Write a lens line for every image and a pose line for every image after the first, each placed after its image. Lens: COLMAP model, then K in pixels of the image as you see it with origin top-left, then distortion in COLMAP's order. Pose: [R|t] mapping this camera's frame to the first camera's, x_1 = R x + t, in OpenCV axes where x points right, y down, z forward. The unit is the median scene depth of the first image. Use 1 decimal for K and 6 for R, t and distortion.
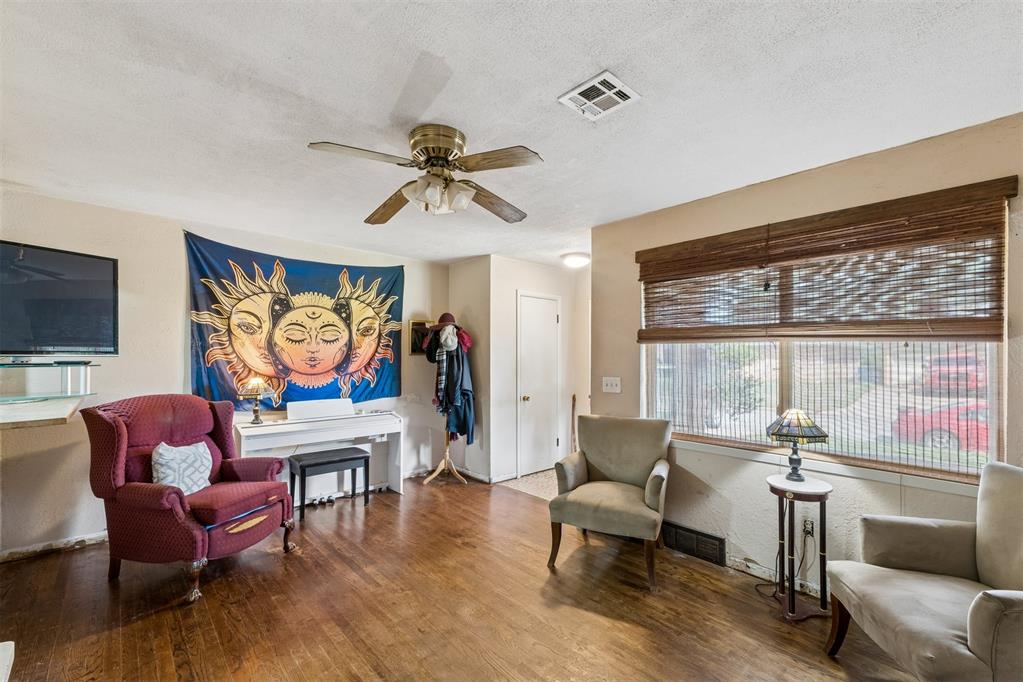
lens RADIAL K [[431.3, 0, 506.5], [0, 431.3, 355.7], [0, 0, 1]] dist [0.002875, 0.000320]
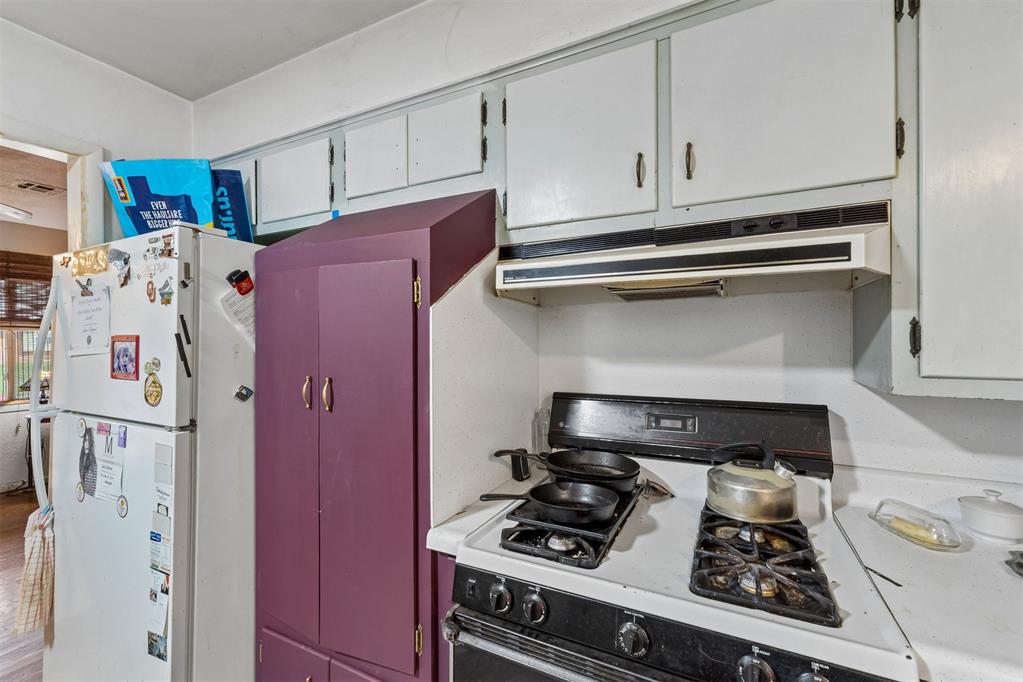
lens RADIAL K [[429.4, 0, 512.5], [0, 429.4, 336.7], [0, 0, 1]] dist [0.000887, 0.000304]
pose [[-0.362875, 0.001766, 0.931836, -0.956730], [0.004376, 0.999990, -0.000191, -0.001525], [-0.931828, 0.004009, -0.362879, -0.052343]]
